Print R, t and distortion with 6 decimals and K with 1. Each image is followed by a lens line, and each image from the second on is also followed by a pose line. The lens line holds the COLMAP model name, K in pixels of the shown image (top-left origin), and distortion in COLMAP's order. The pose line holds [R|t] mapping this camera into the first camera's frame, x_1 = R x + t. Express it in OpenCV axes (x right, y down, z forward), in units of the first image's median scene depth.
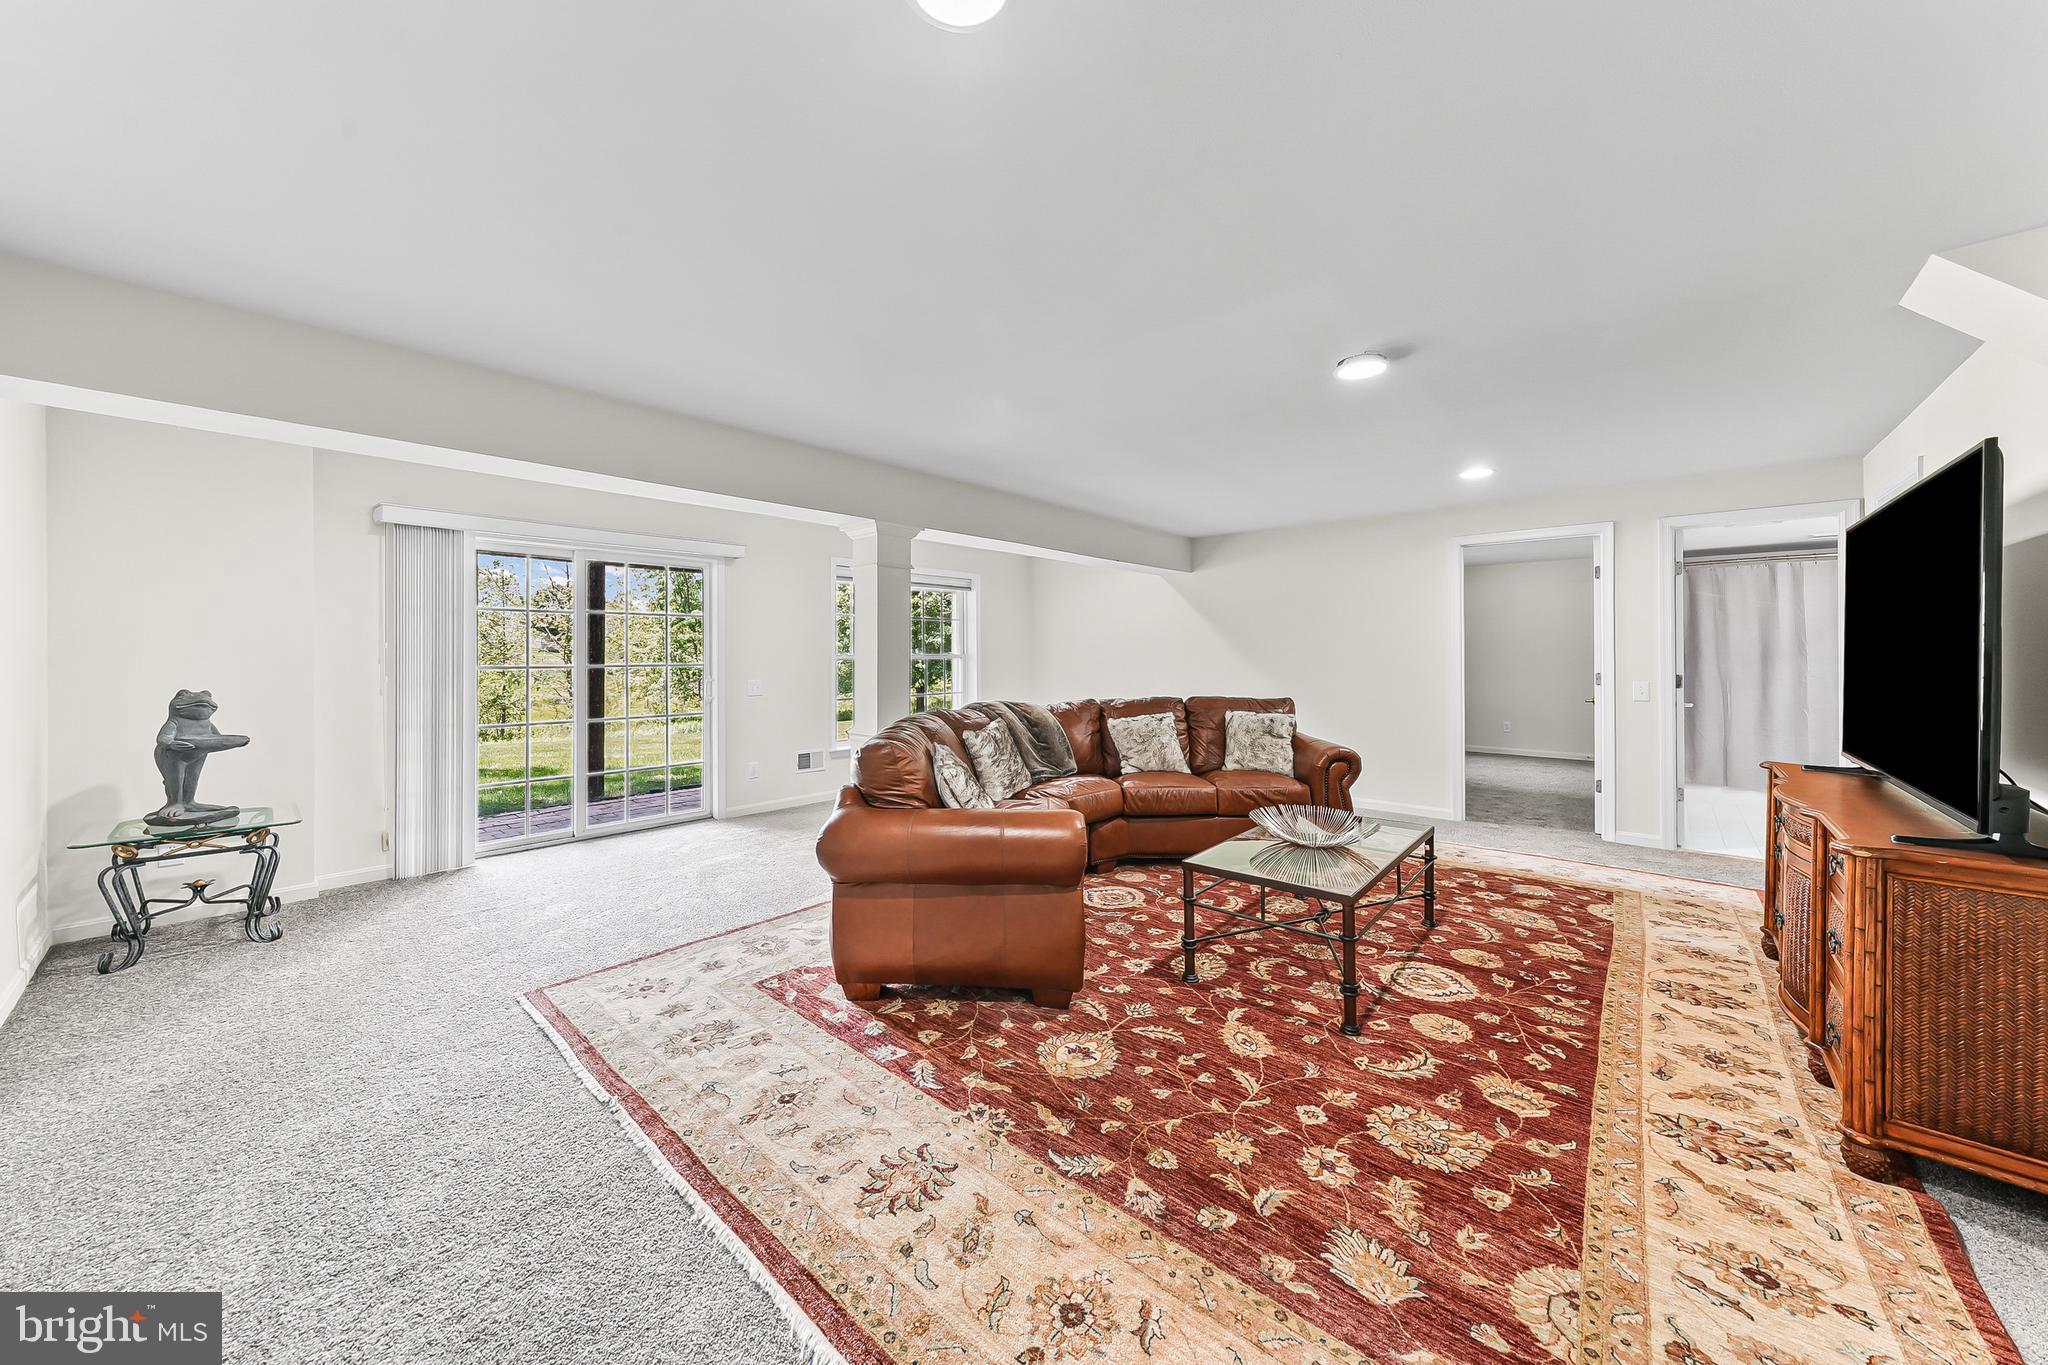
lens RADIAL K [[683.2, 0, 1037.6], [0, 683.2, 648.8], [0, 0, 1]] dist [-0.000439, -0.000044]
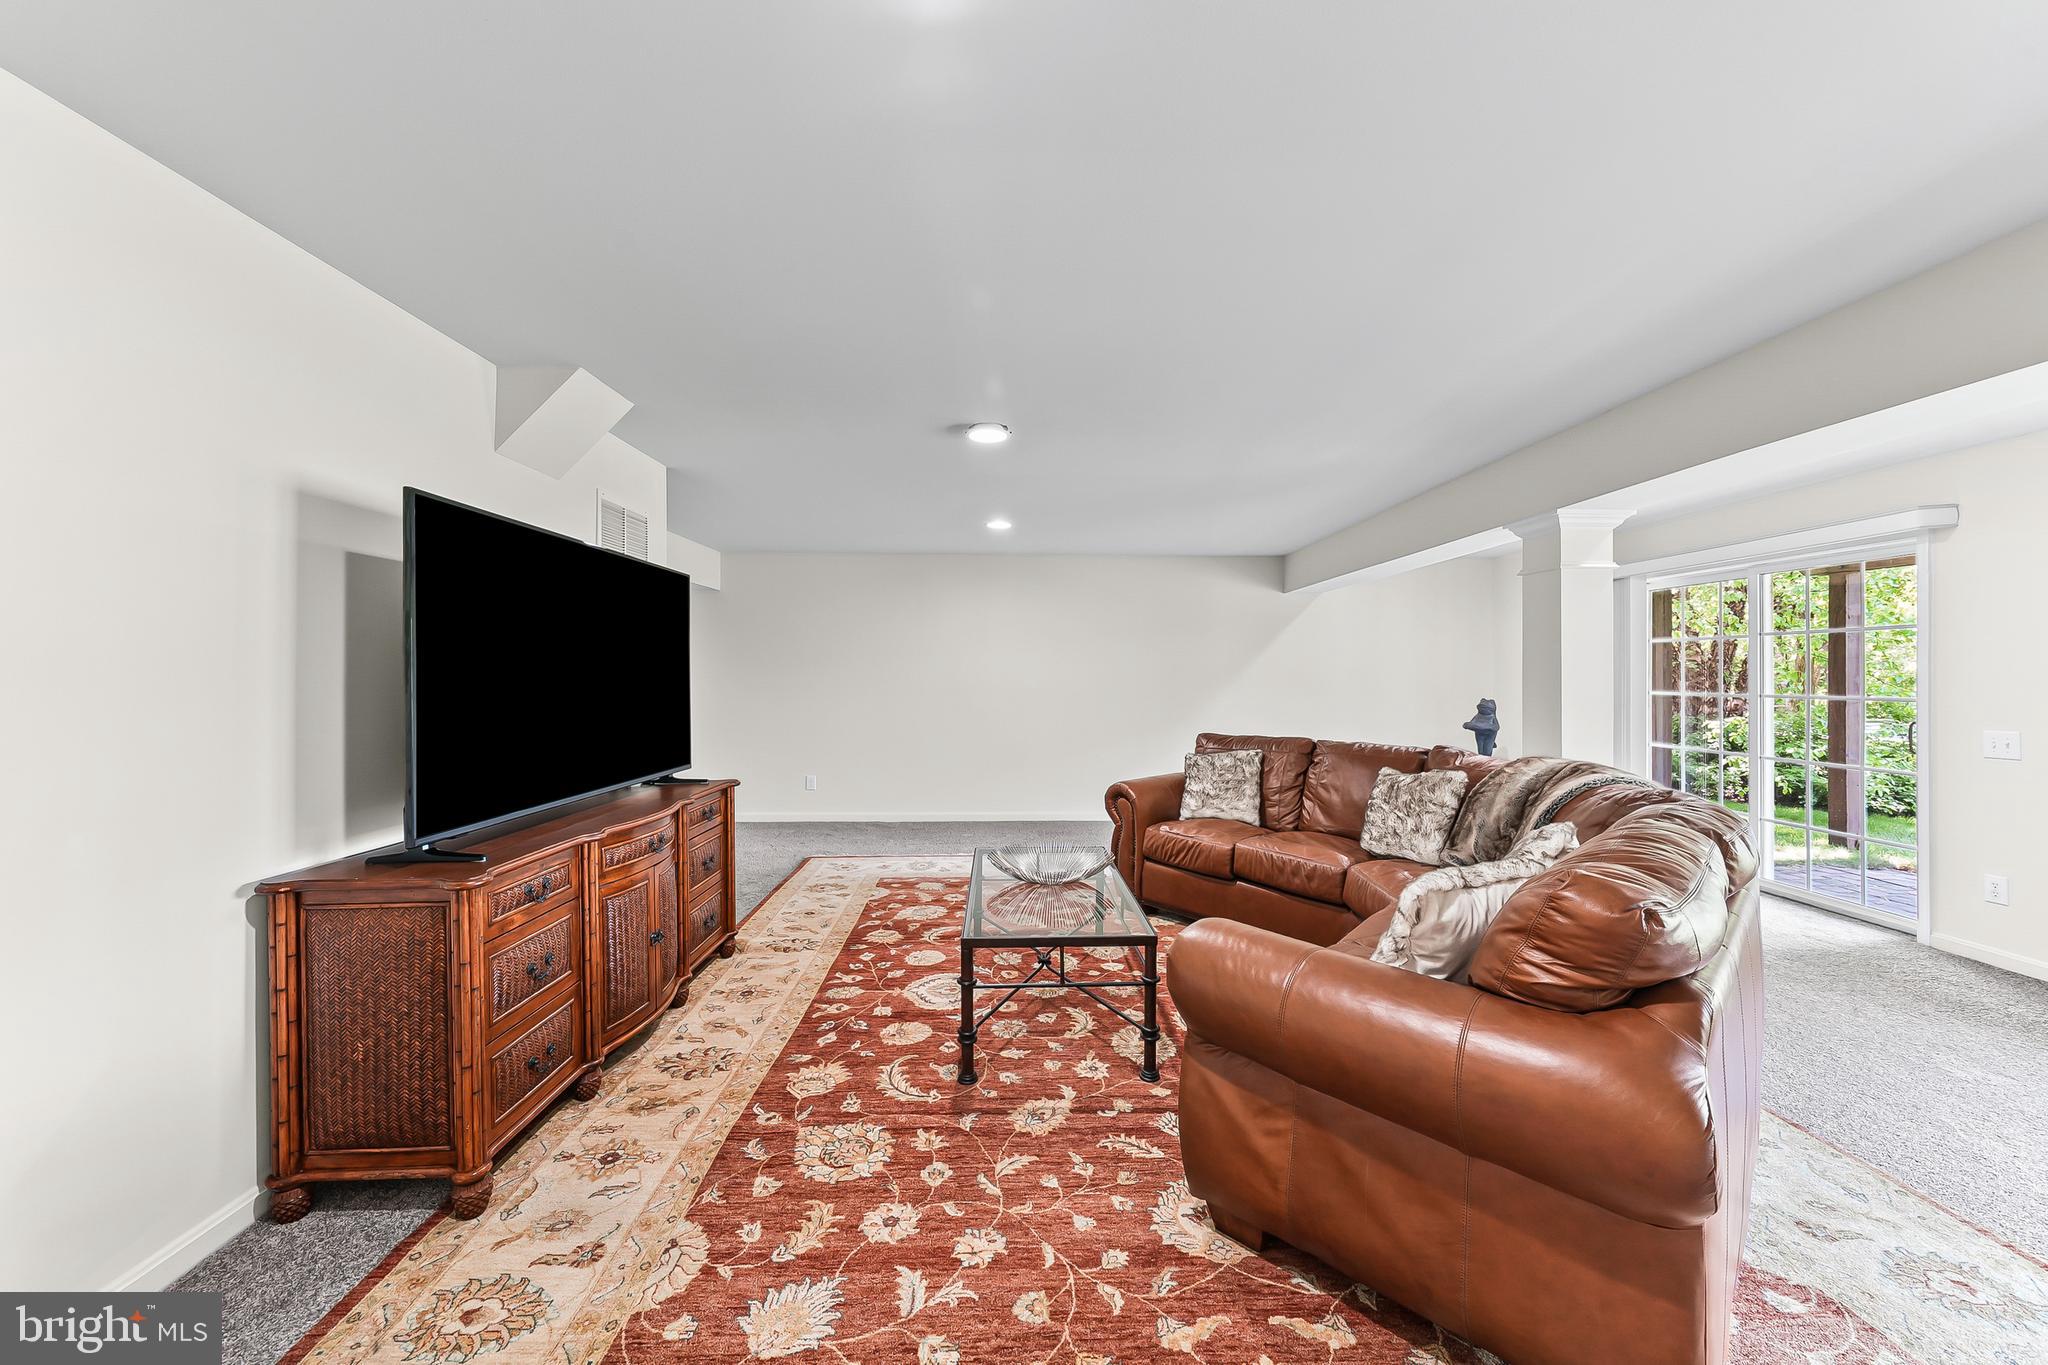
lens RADIAL K [[753.6, 0, 1030.8], [0, 753.6, 670.8], [0, 0, 1]] dist [-0.000504, -0.000350]
pose [[-0.727297, -0.005630, -0.686299, 1.576839], [0.001069, 0.999956, -0.009335, 0.000895], [0.686322, -0.007523, -0.727259, 2.401722]]
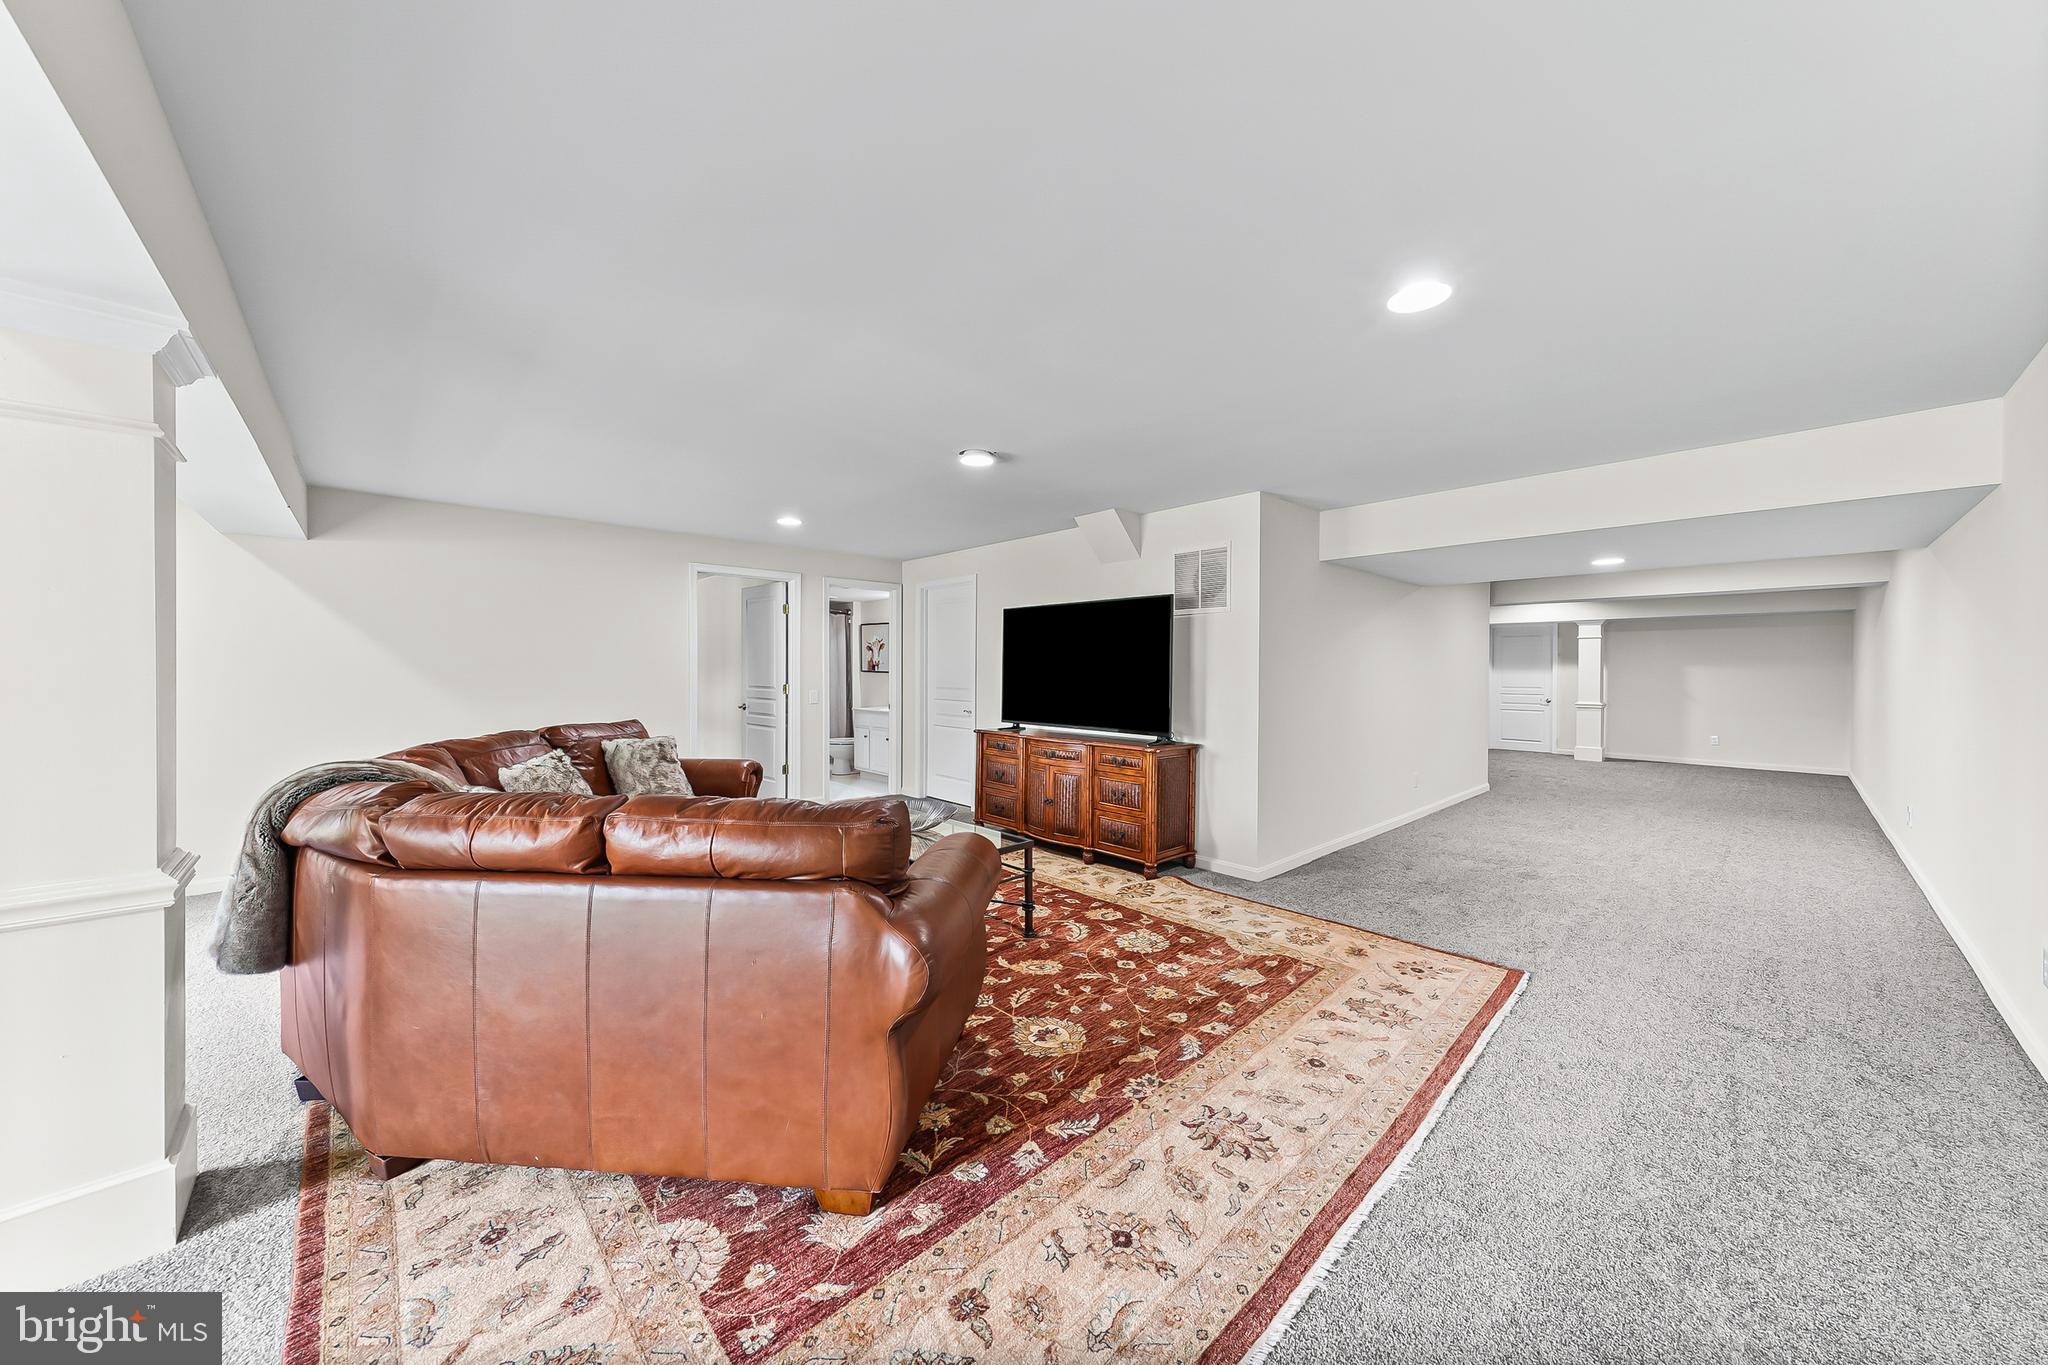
lens RADIAL K [[702.7, 0, 993.6], [0, 702.7, 687.1], [0, 0, 1]] dist [-0.000832, -0.000072]
pose [[0.137772, -0.024940, 0.990150, -1.056866], [-0.006405, 0.999640, 0.026071, 0.007285], [-0.990443, -0.009933, 0.137562, 0.943673]]
